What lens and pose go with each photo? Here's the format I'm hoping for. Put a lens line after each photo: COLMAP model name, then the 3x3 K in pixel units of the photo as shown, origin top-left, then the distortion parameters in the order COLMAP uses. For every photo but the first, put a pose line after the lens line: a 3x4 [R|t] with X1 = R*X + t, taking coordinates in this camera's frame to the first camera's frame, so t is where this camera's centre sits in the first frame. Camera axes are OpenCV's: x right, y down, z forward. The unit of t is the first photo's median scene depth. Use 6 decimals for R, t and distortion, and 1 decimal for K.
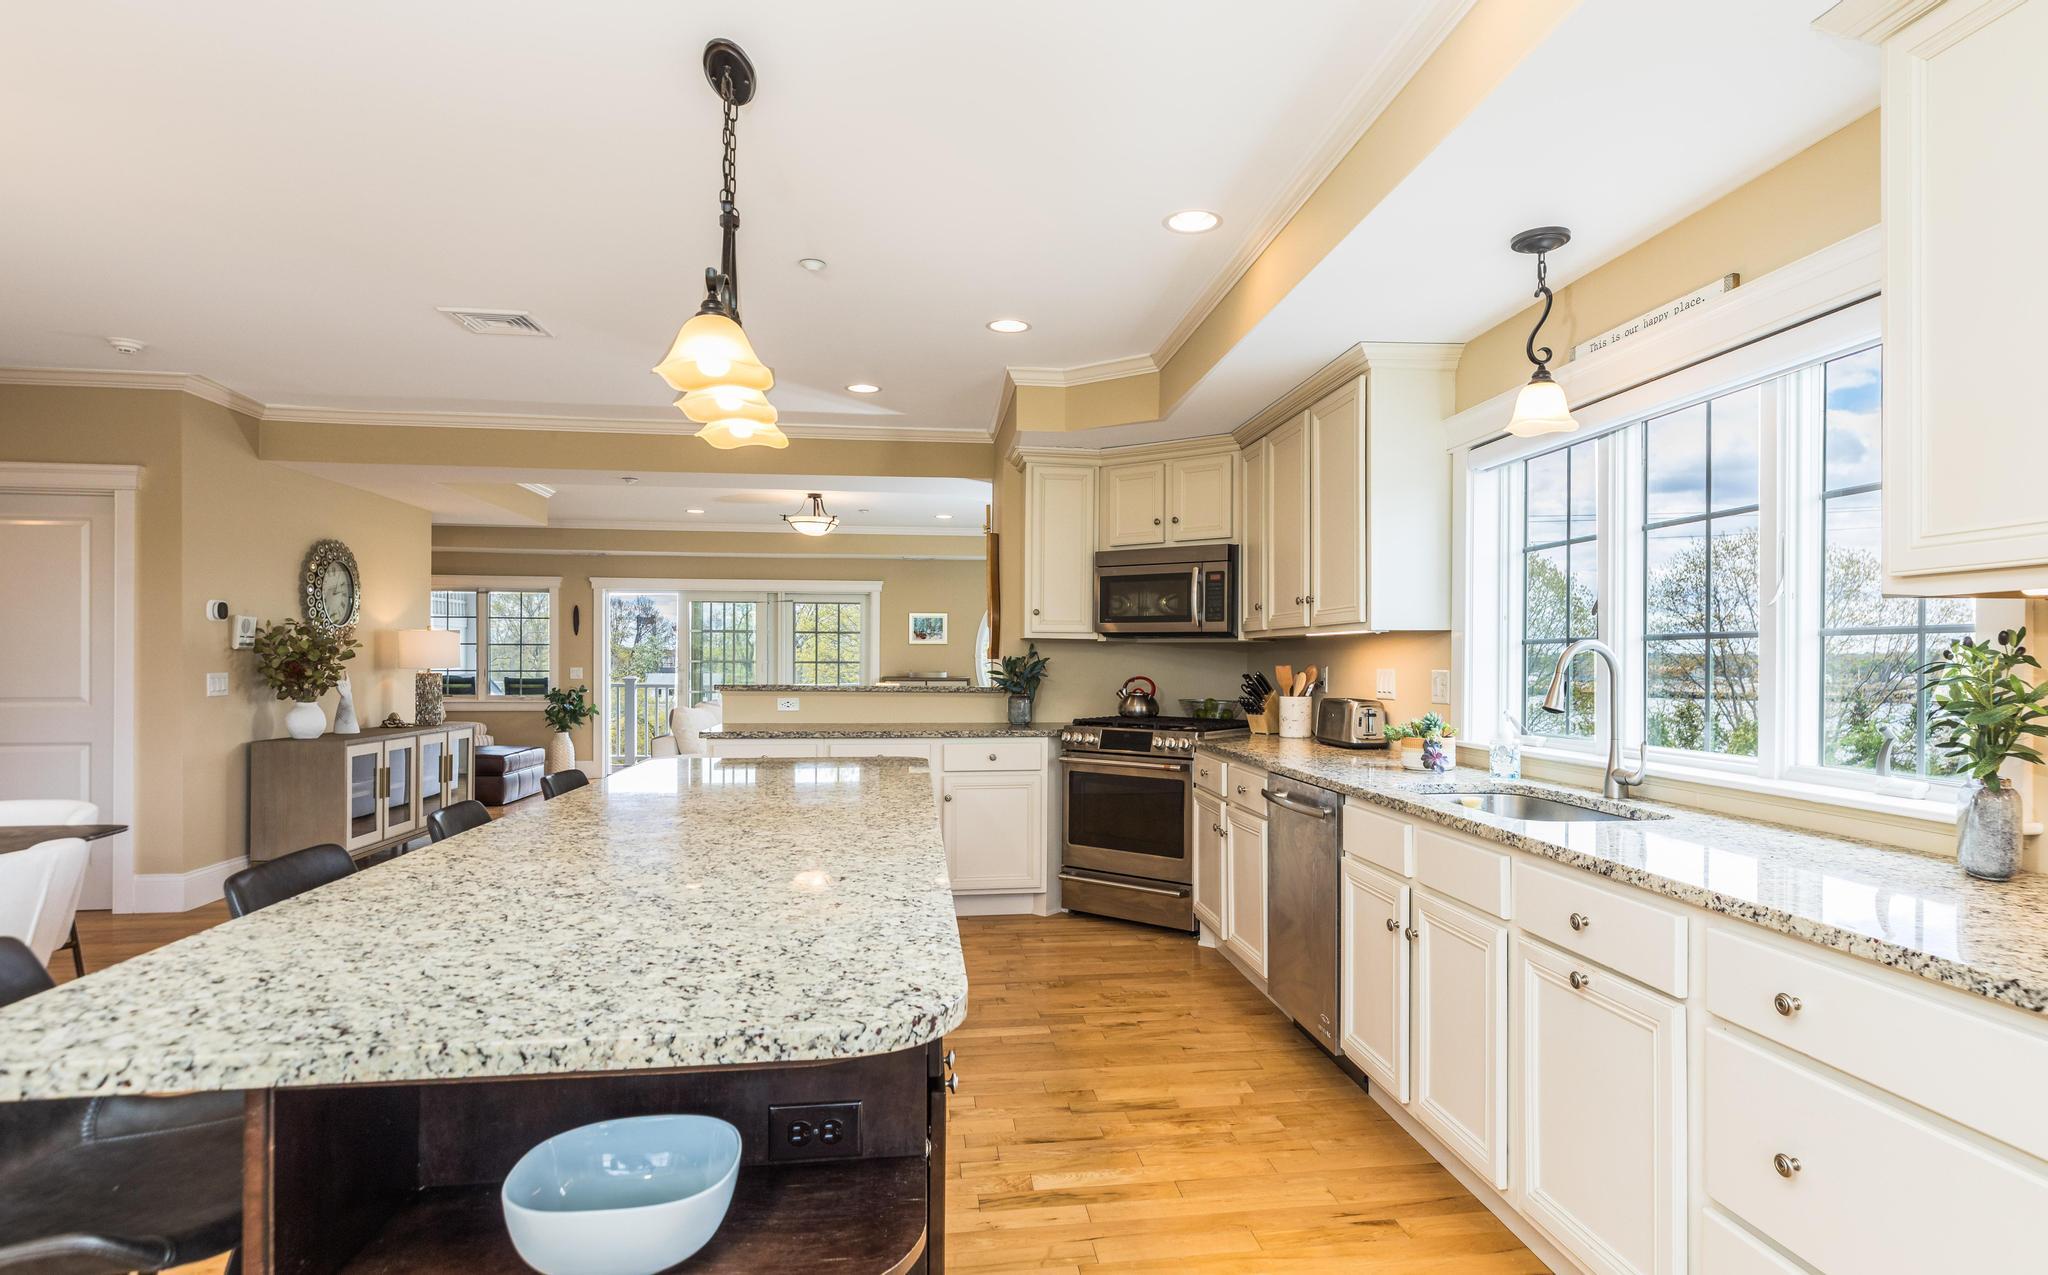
lens RADIAL K [[1090.3, 0, 1070.9], [0, 1090.3, 657.5], [0, 0, 1]] dist [-0.003277, -0.000091]
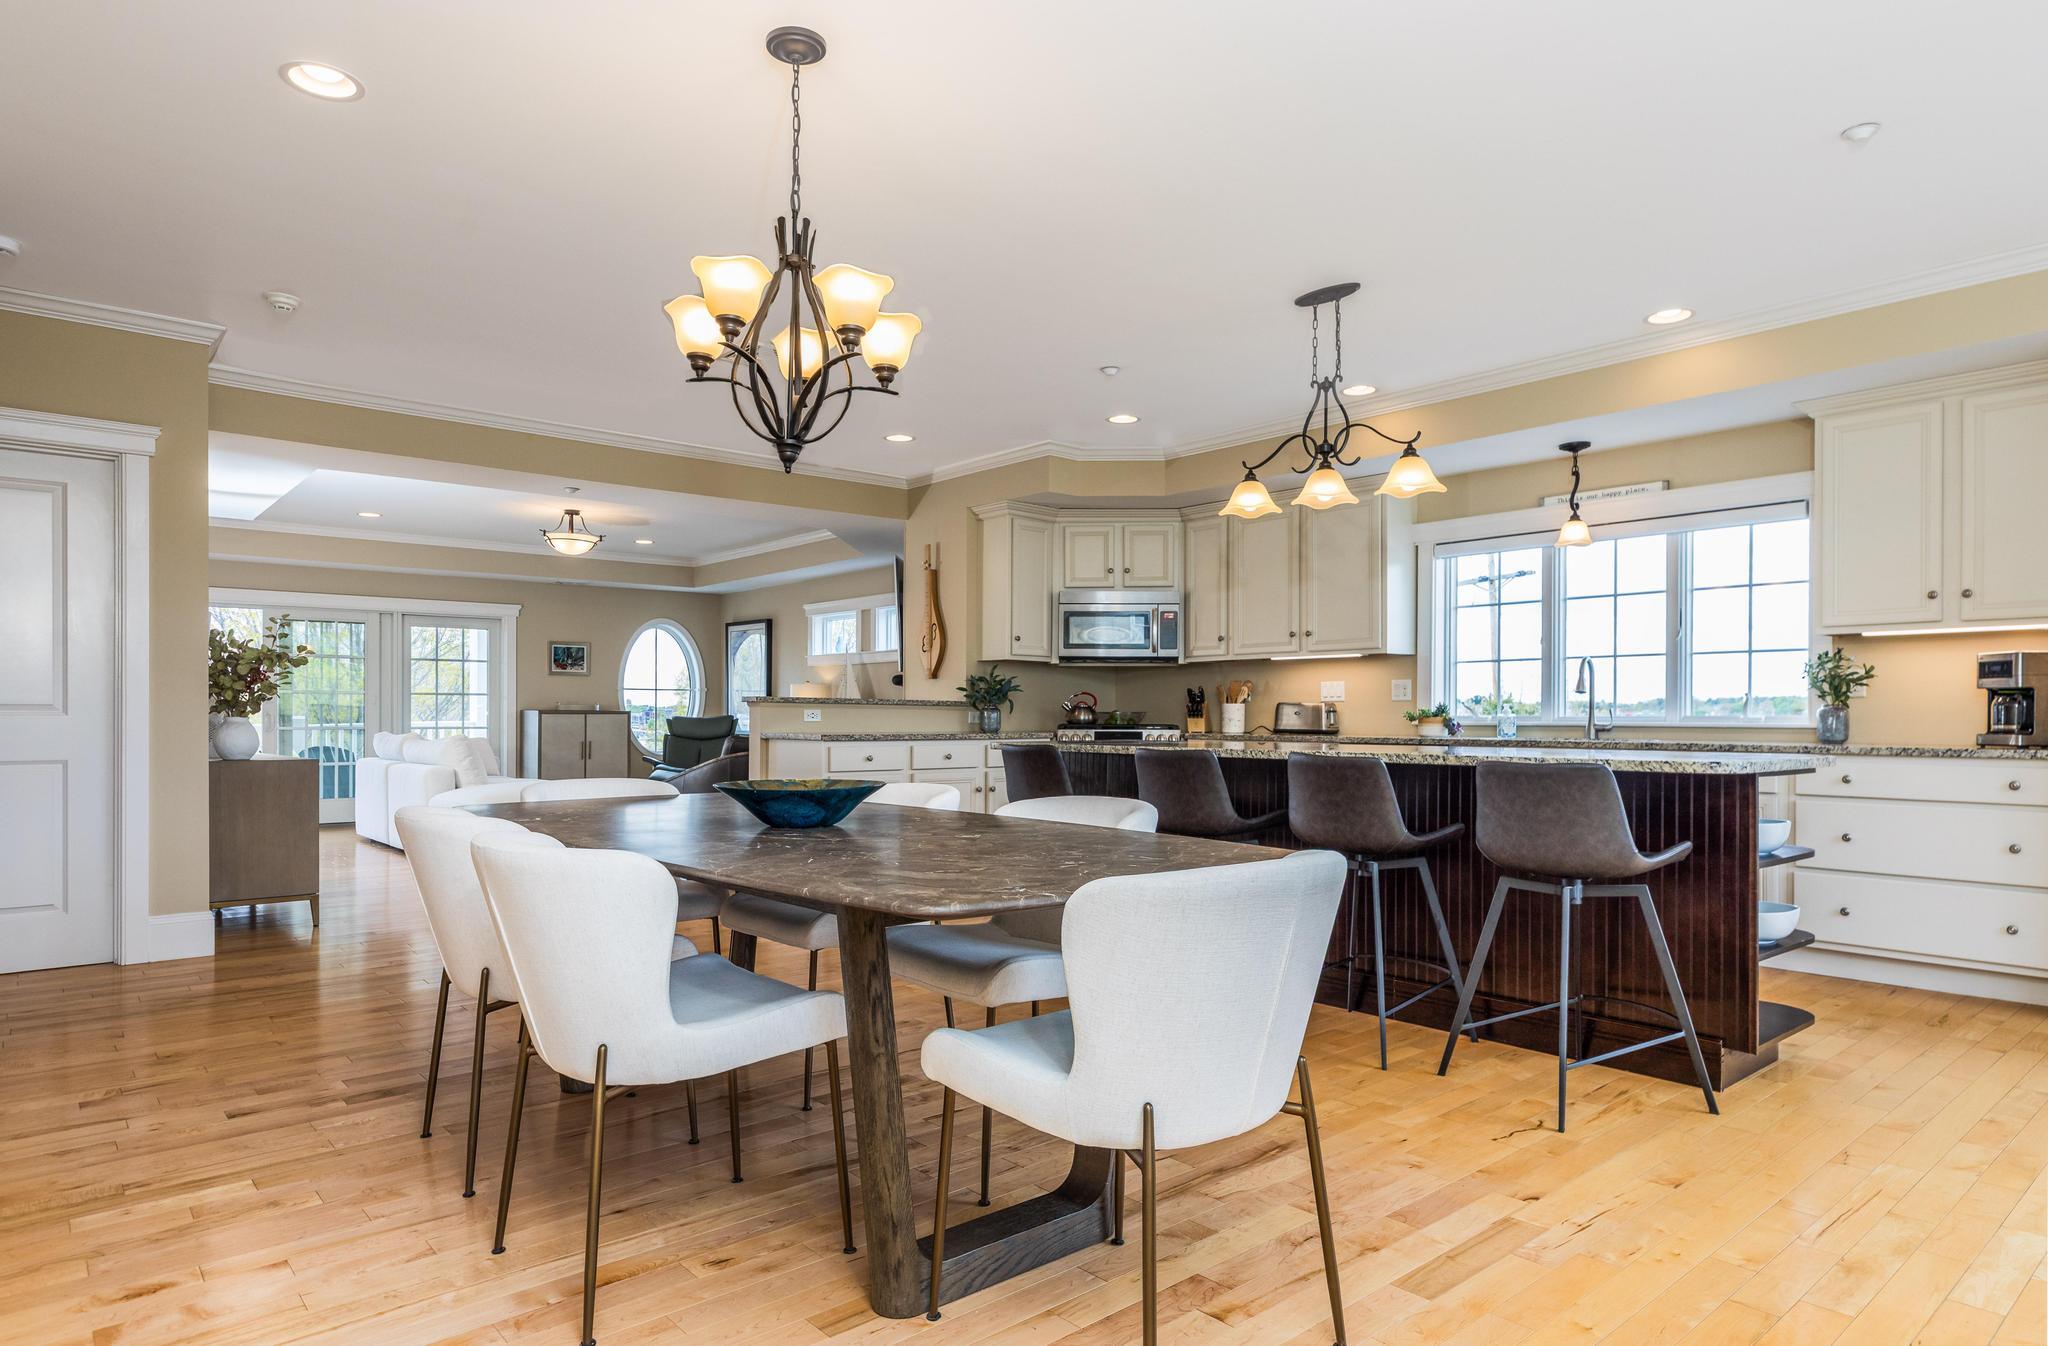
lens RADIAL K [[1168.7, 0, 1013.1], [0, 1168.7, 714.0], [0, 0, 1]] dist [-0.003609, -0.000237]
pose [[0.850822, -0.001275, 0.525452, -0.590850], [-0.000403, 0.999995, 0.003080, 0.031838], [-0.525454, -0.002832, 0.850817, -0.088790]]
